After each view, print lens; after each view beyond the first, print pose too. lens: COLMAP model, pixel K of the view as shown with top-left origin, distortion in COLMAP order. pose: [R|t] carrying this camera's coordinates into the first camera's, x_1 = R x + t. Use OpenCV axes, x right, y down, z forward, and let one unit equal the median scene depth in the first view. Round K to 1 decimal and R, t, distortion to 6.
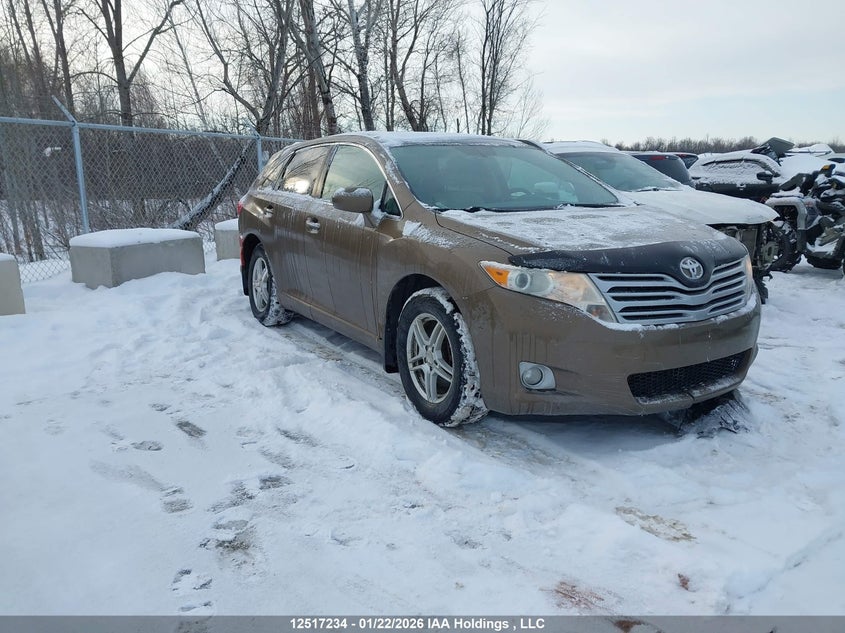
lens RADIAL K [[671.5, 0, 422.5], [0, 671.5, 316.5], [0, 0, 1]] dist [0.034664, -0.003238]
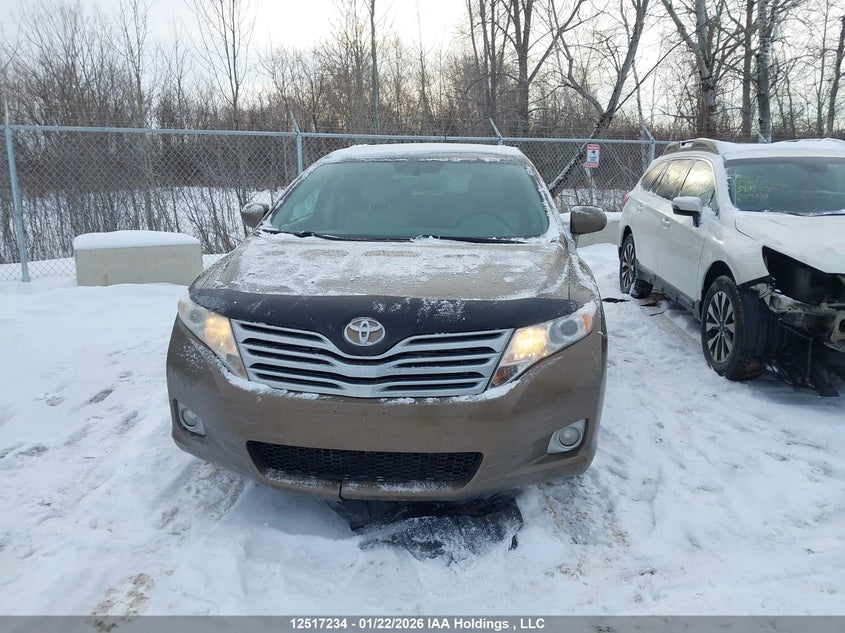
lens RADIAL K [[671.5, 0, 422.5], [0, 671.5, 316.5], [0, 0, 1]] dist [0.034664, -0.003238]
pose [[0.801059, 0.146176, -0.580463, 0.903968], [-0.137081, 0.988752, 0.059817, -0.144757], [0.582677, 0.031654, 0.812087, 0.384443]]
